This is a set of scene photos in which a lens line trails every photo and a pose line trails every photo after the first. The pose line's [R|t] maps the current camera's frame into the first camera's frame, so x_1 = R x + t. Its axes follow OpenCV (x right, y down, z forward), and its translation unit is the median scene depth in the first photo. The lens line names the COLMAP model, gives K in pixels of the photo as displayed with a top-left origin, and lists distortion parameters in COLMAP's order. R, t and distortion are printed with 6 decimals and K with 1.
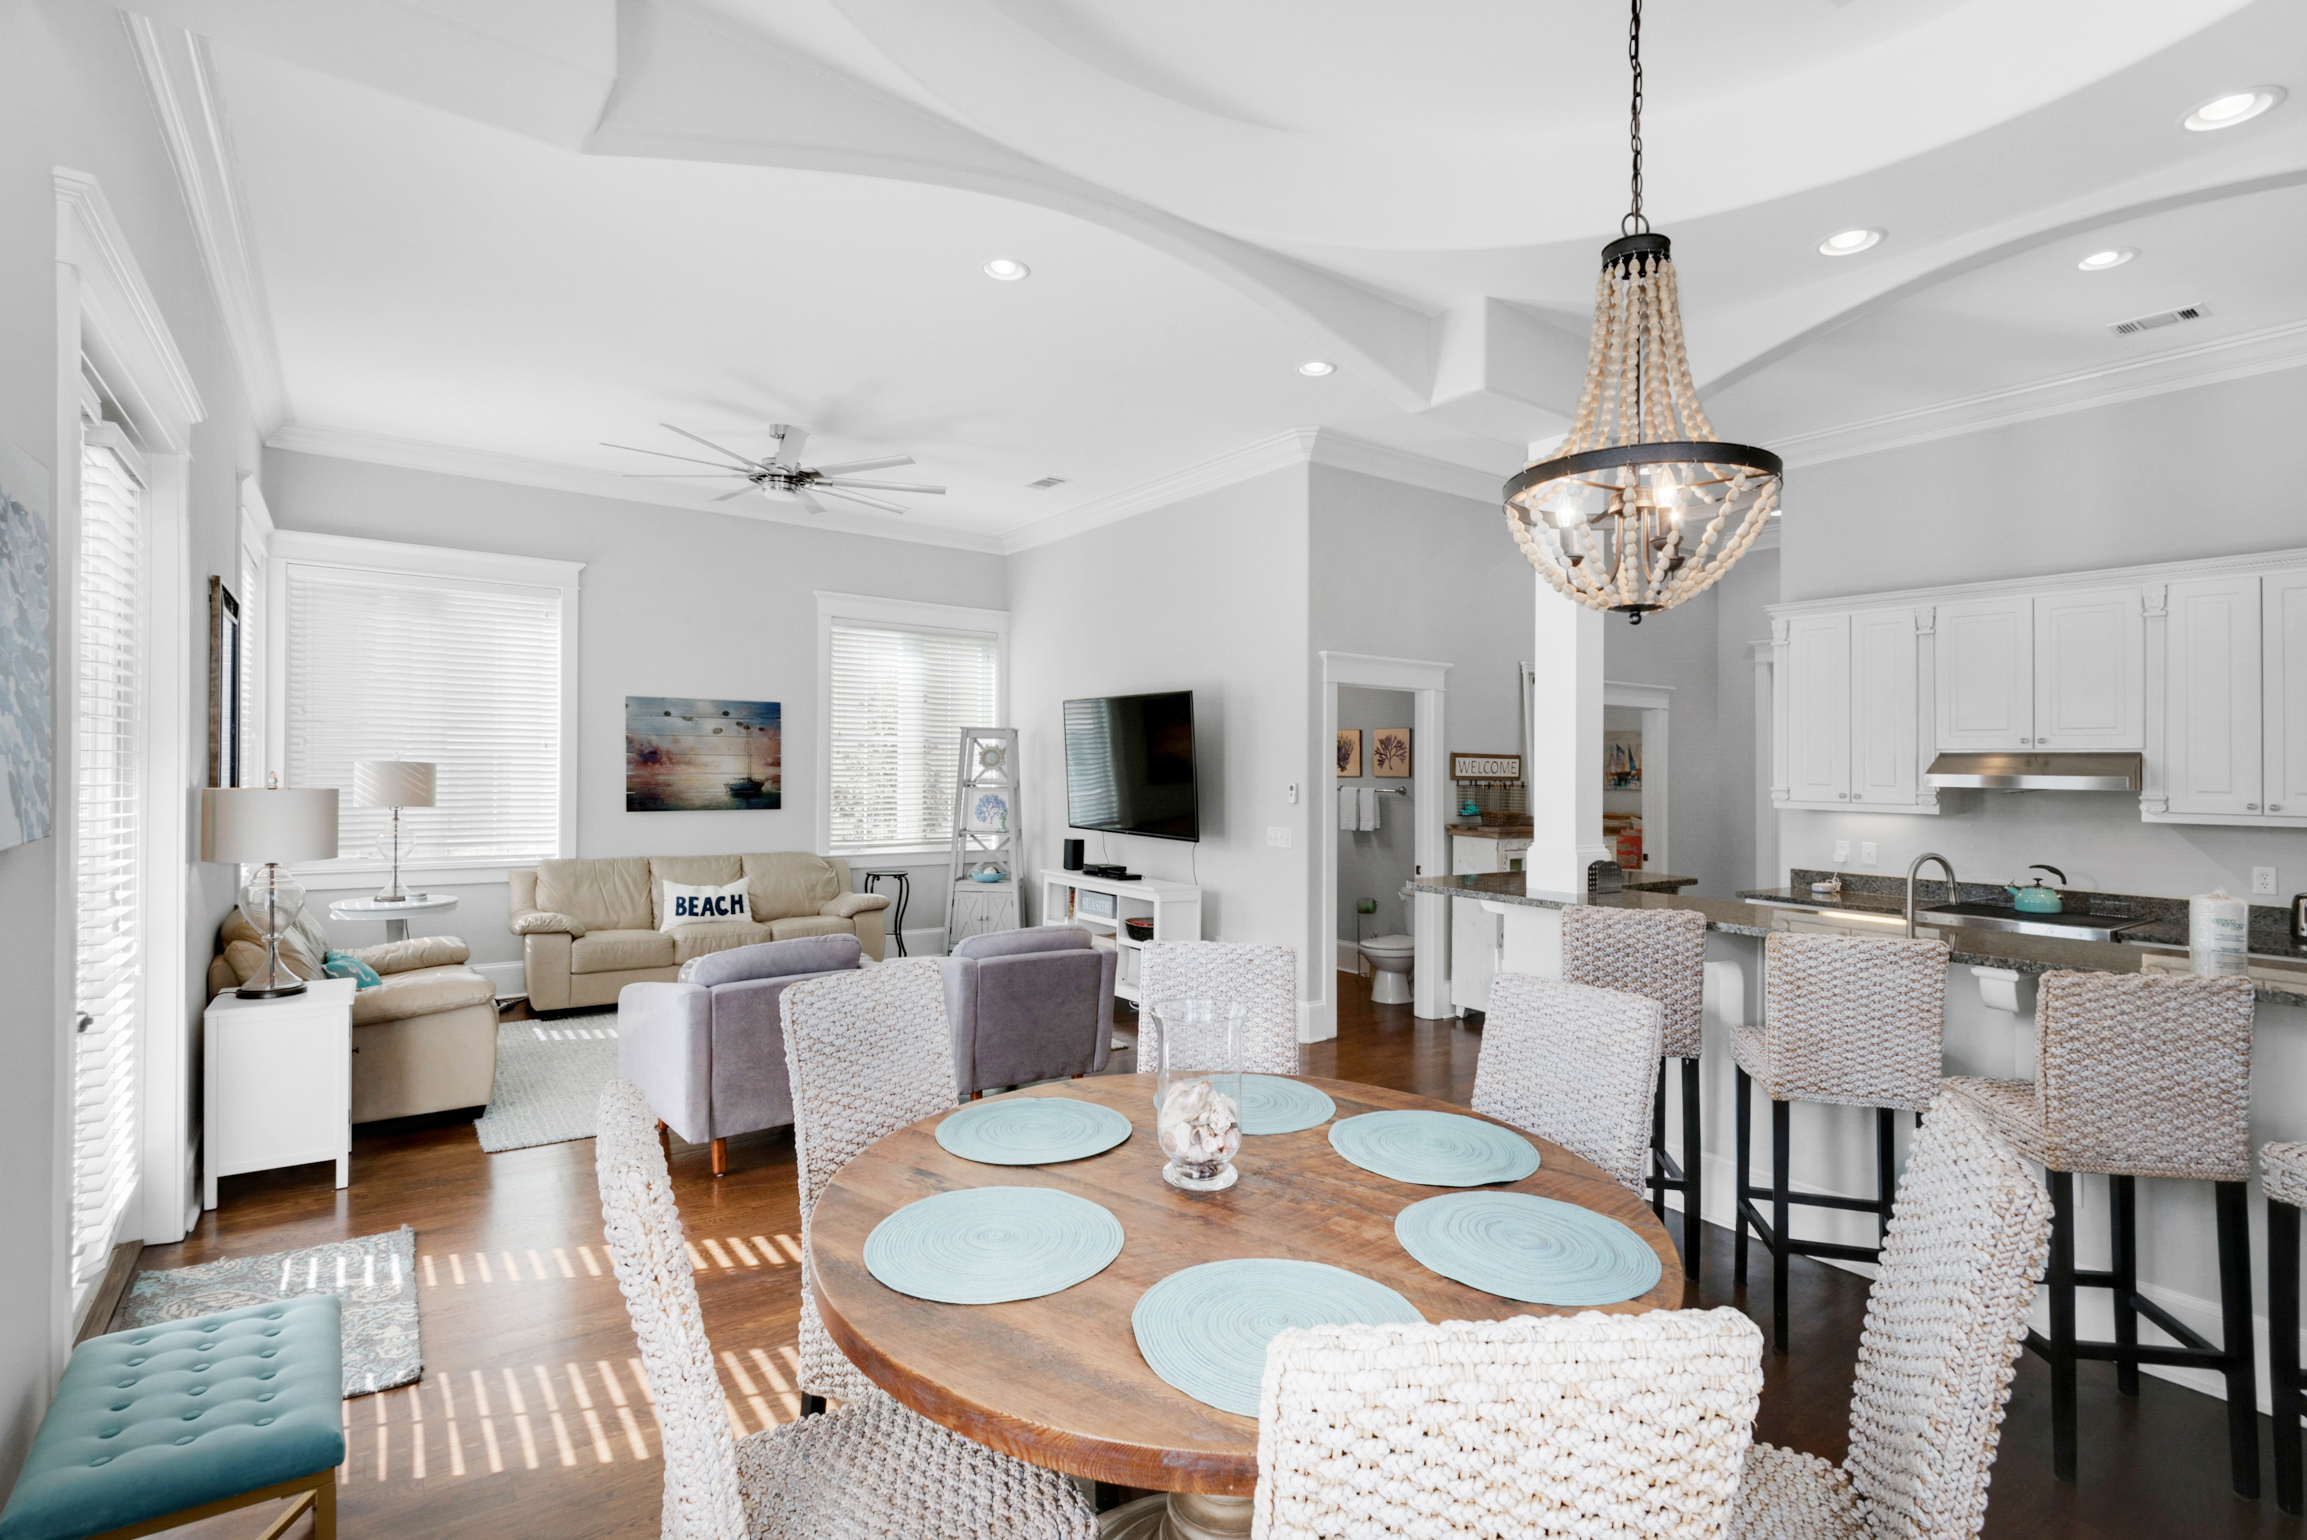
lens RADIAL K [[1111.8, 0, 1239.7], [0, 1111.8, 791.0], [0, 0, 1]] dist [-0.001839, -0.004894]
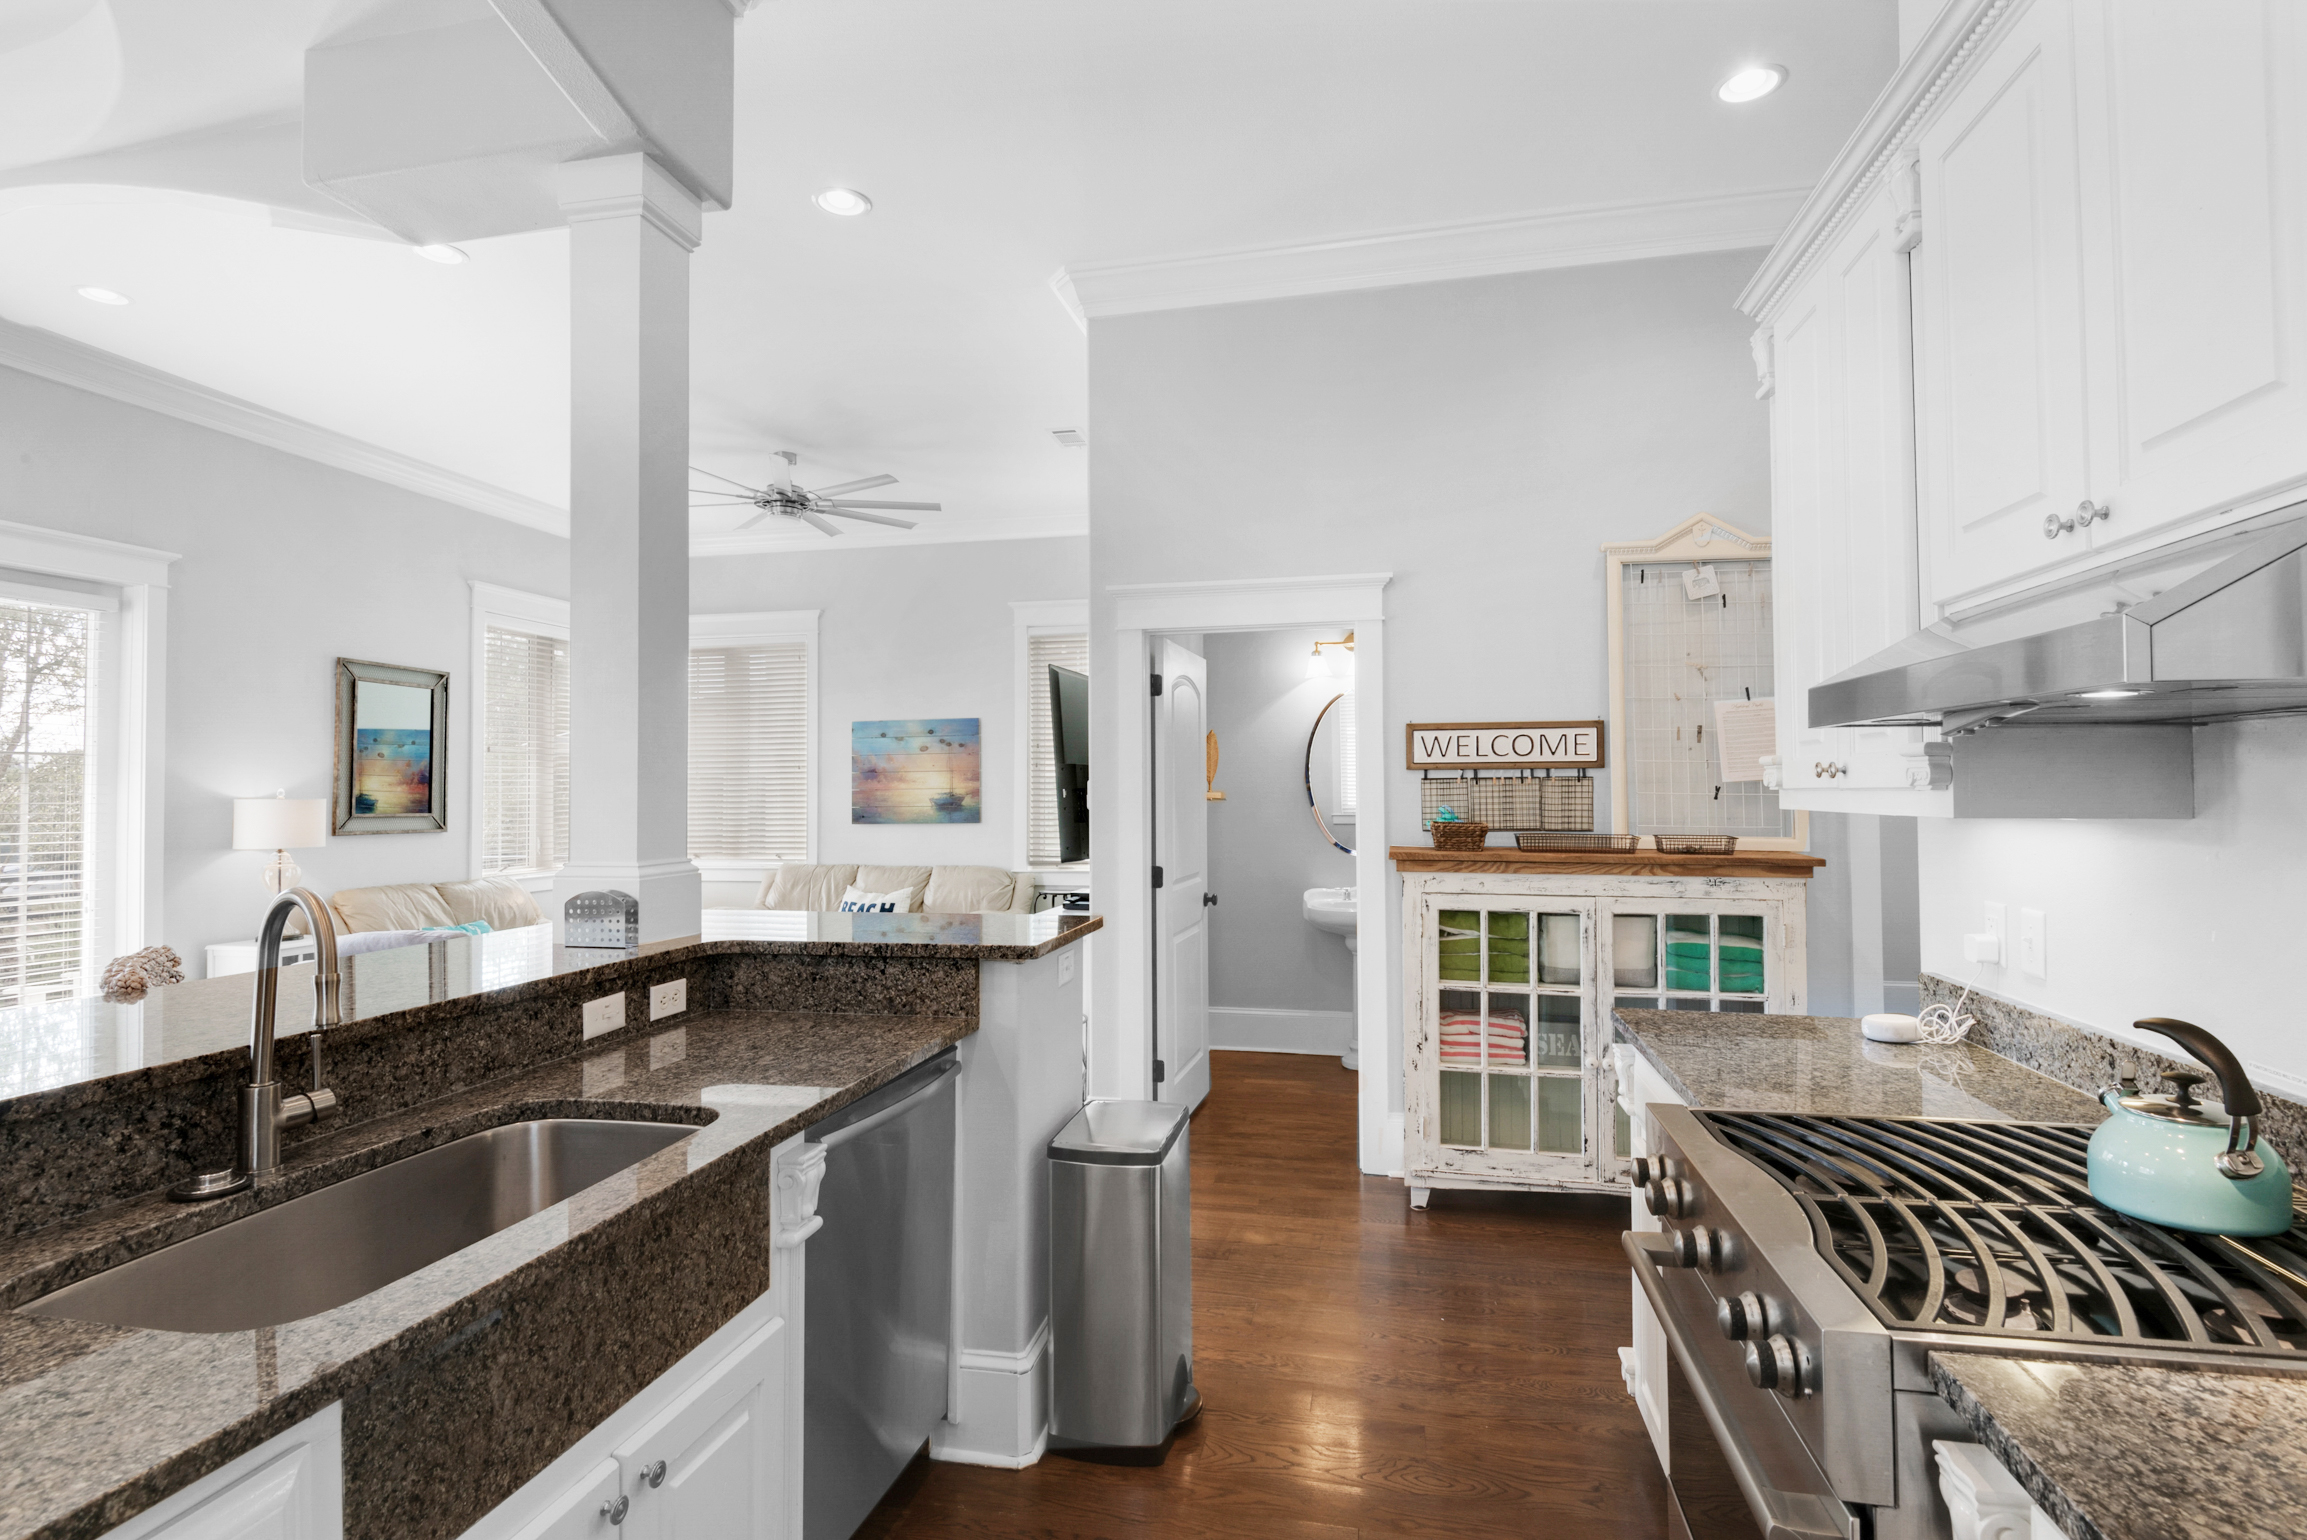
lens RADIAL K [[1198.2, 0, 1113.6], [0, 1198.2, 785.6], [0, 0, 1]] dist [0.009692, -0.008341]
pose [[0.620727, -0.024459, -0.783645, 0.559621], [0.001145, 0.999540, -0.030290, 0.016461], [0.784026, 0.017904, 0.620470, 0.462064]]
